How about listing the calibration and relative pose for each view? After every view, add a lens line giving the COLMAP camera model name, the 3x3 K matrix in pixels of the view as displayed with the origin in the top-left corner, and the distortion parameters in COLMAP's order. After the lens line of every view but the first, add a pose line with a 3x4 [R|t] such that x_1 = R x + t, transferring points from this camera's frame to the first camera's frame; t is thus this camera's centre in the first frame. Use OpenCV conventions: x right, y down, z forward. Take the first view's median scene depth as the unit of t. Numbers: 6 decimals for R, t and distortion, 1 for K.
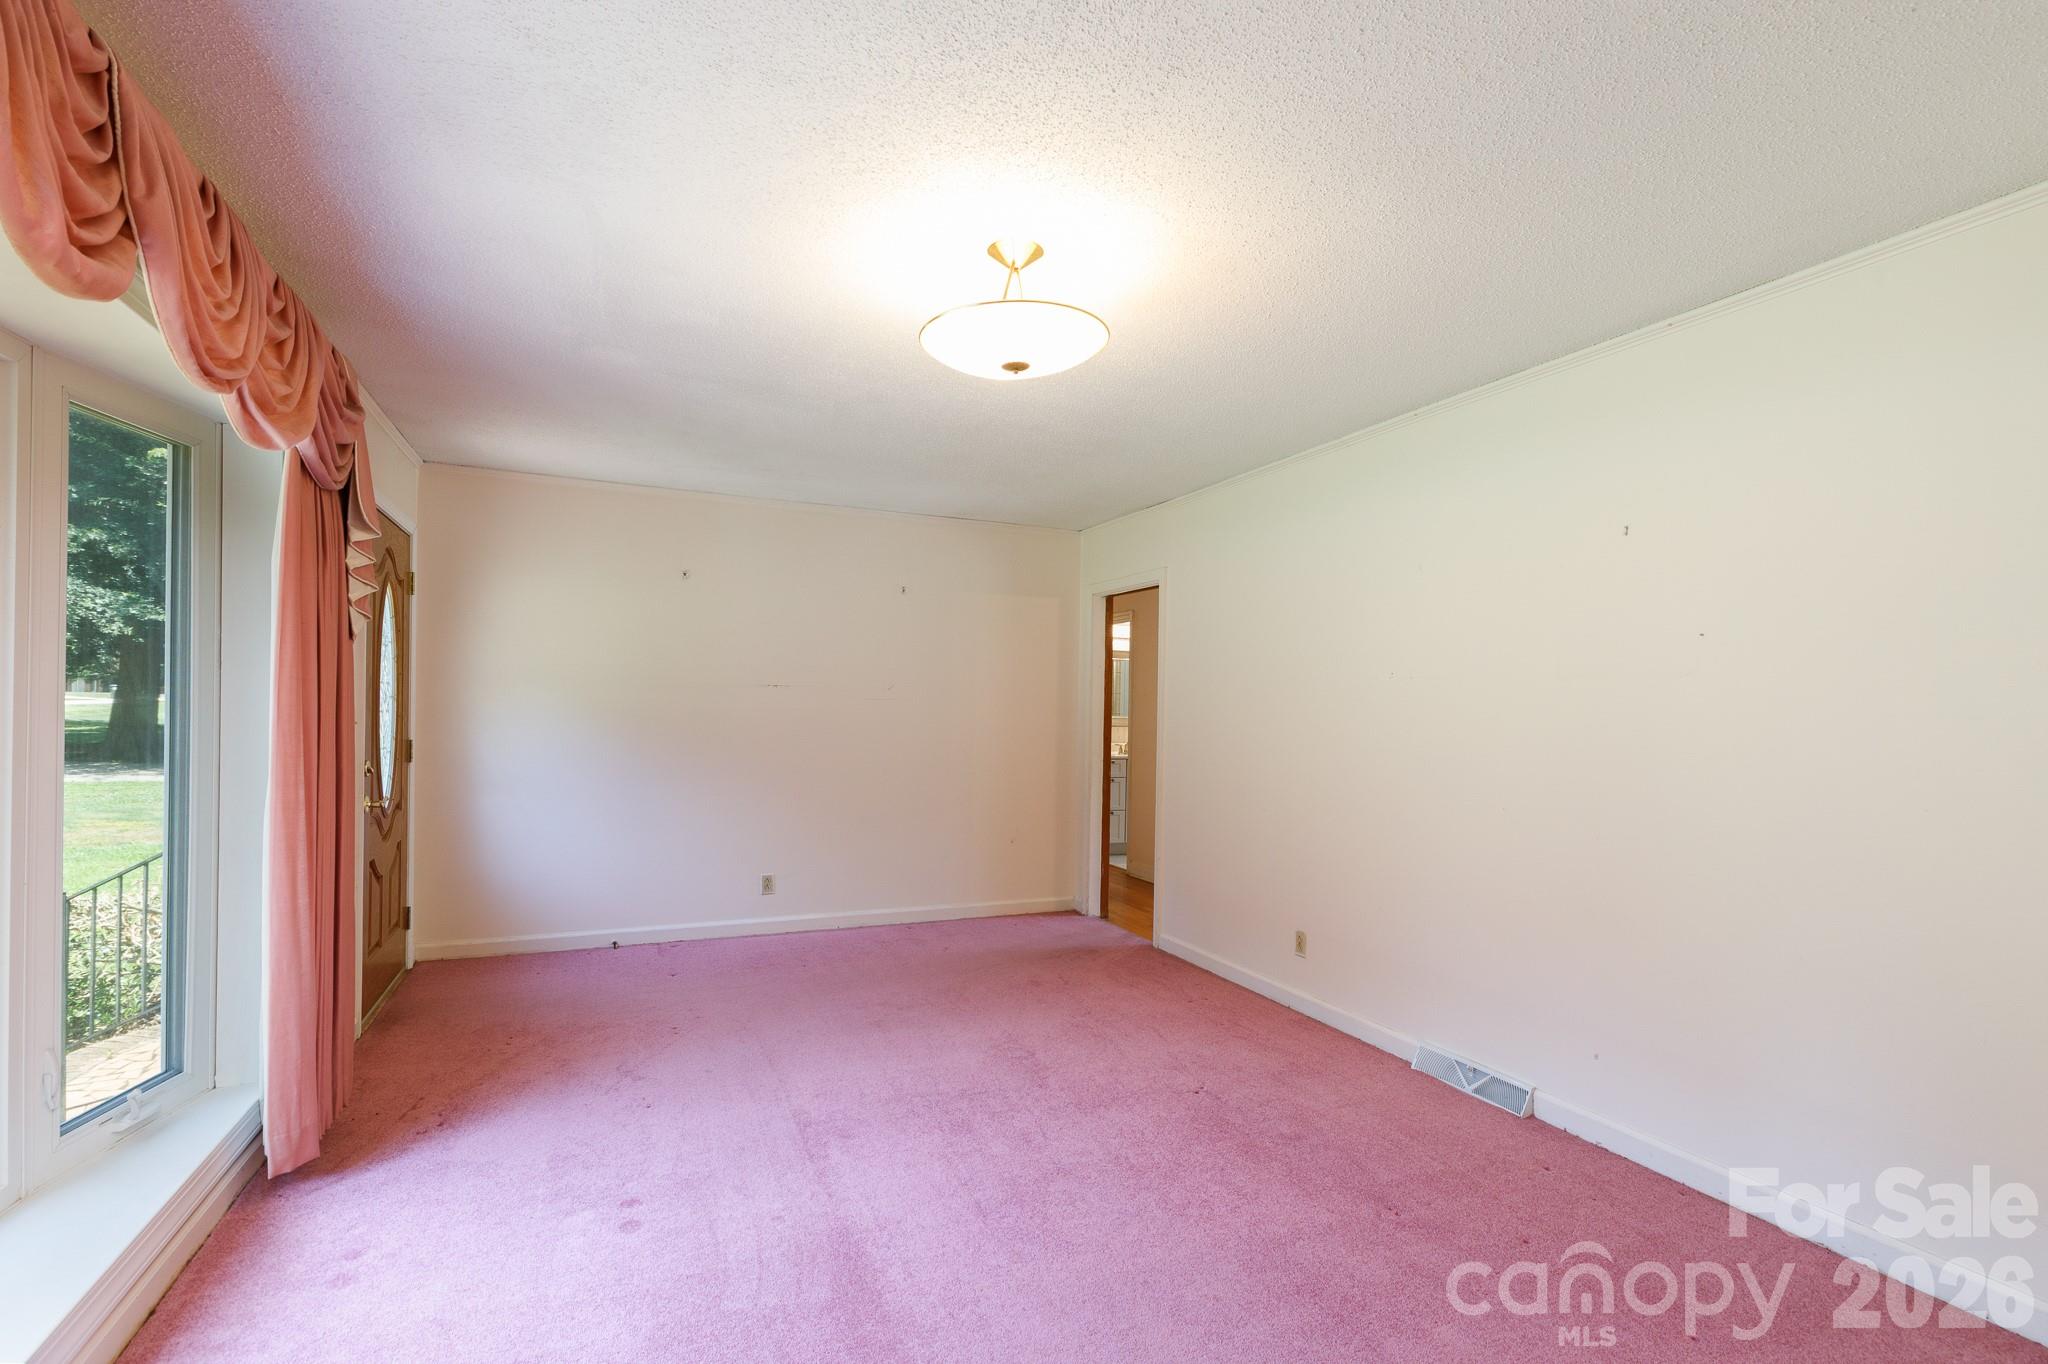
lens RADIAL K [[942.8, 0, 1026.6], [0, 942.8, 715.6], [0, 0, 1]] dist [0.003123, -0.000116]
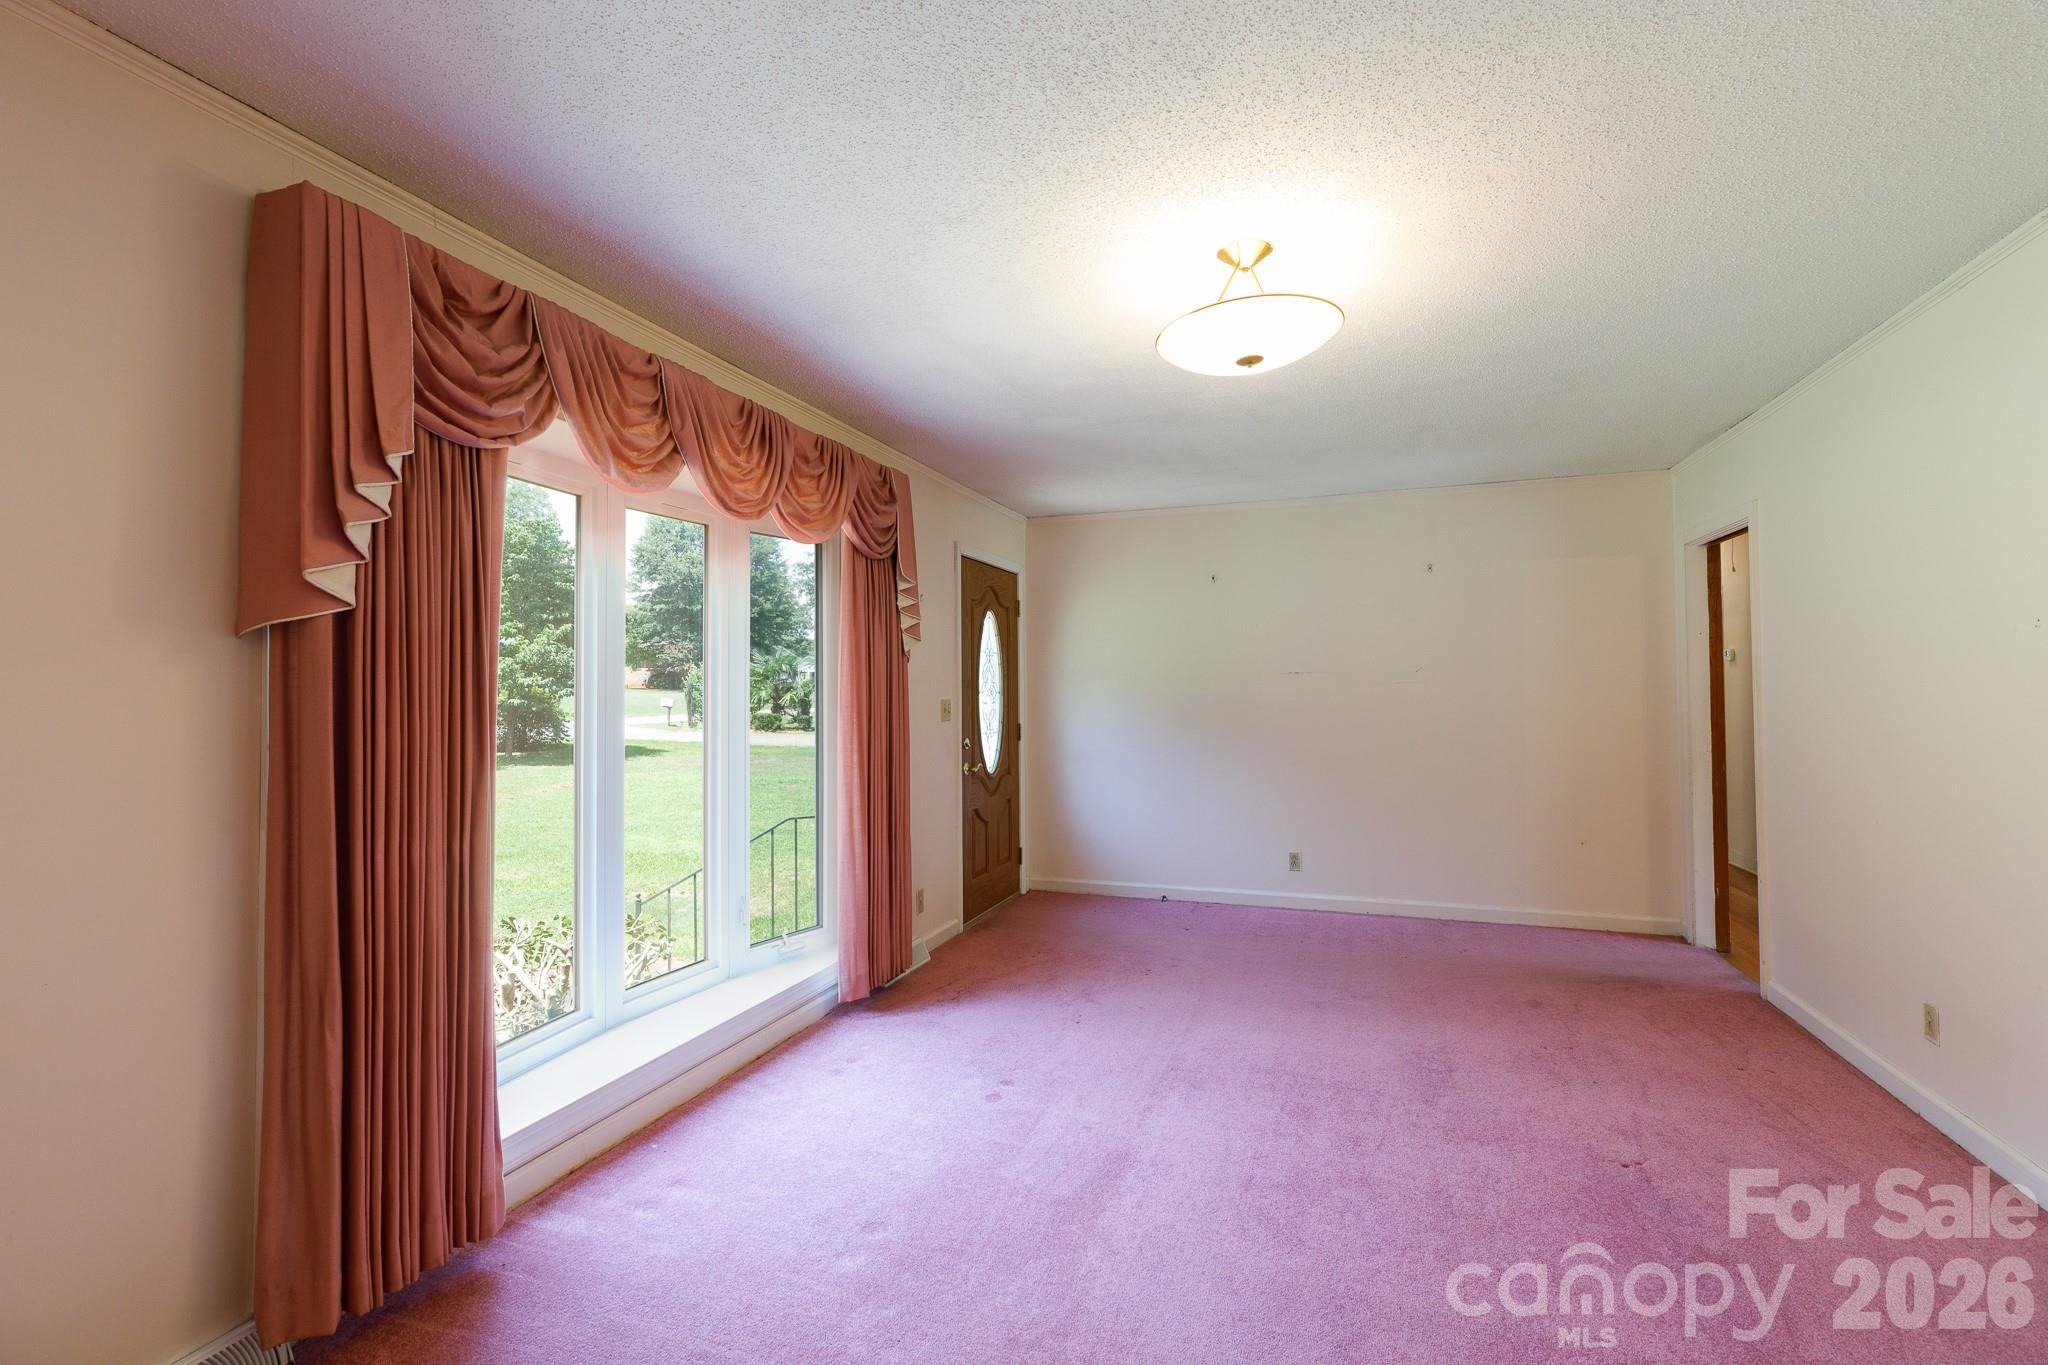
lens RADIAL K [[911.6, 0, 1024.7], [0, 911.6, 674.1], [0, 0, 1]] dist [0.001203, -0.000516]
pose [[0.719445, -0.037549, -0.693534, 0.357446], [0.016110, 0.999171, -0.037385, 0.004649], [0.694363, 0.015723, 0.719453, 0.084069]]
